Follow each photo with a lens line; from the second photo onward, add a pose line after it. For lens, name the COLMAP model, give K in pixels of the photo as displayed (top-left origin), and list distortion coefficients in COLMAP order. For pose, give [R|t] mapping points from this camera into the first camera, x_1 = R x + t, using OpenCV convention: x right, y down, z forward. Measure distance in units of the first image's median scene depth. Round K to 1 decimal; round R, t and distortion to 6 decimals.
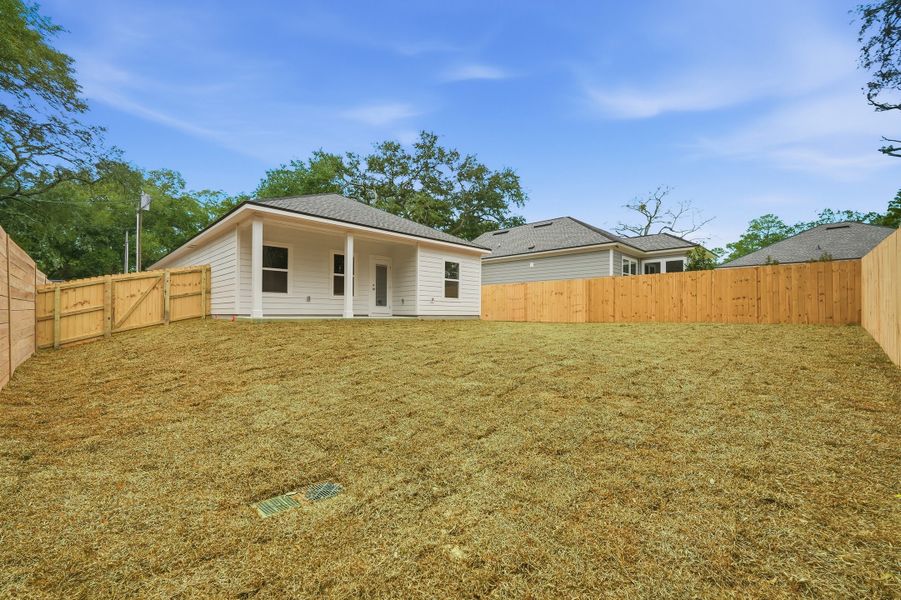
lens RADIAL K [[385.0, 0, 453.7], [0, 385.0, 305.8], [0, 0, 1]] dist [-0.000547, 0.000018]
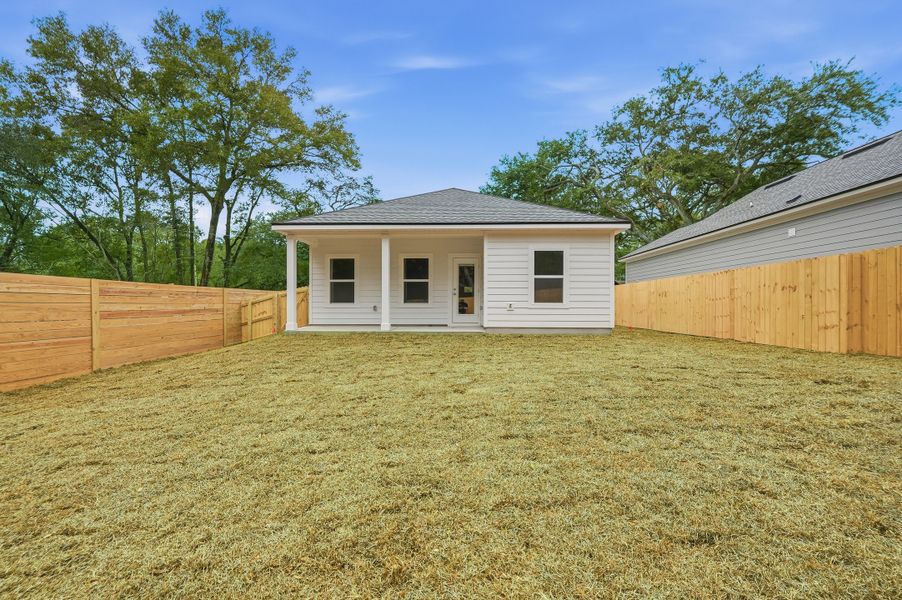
lens RADIAL K [[385.5, 0, 454.2], [0, 385.5, 305.8], [0, 0, 1]] dist [-0.000547, 0.000018]
pose [[0.674184, -0.006189, -0.738537, 0.383693], [0.016161, 0.999849, 0.006374, -0.021424], [0.738387, -0.016232, 0.674182, 0.398694]]
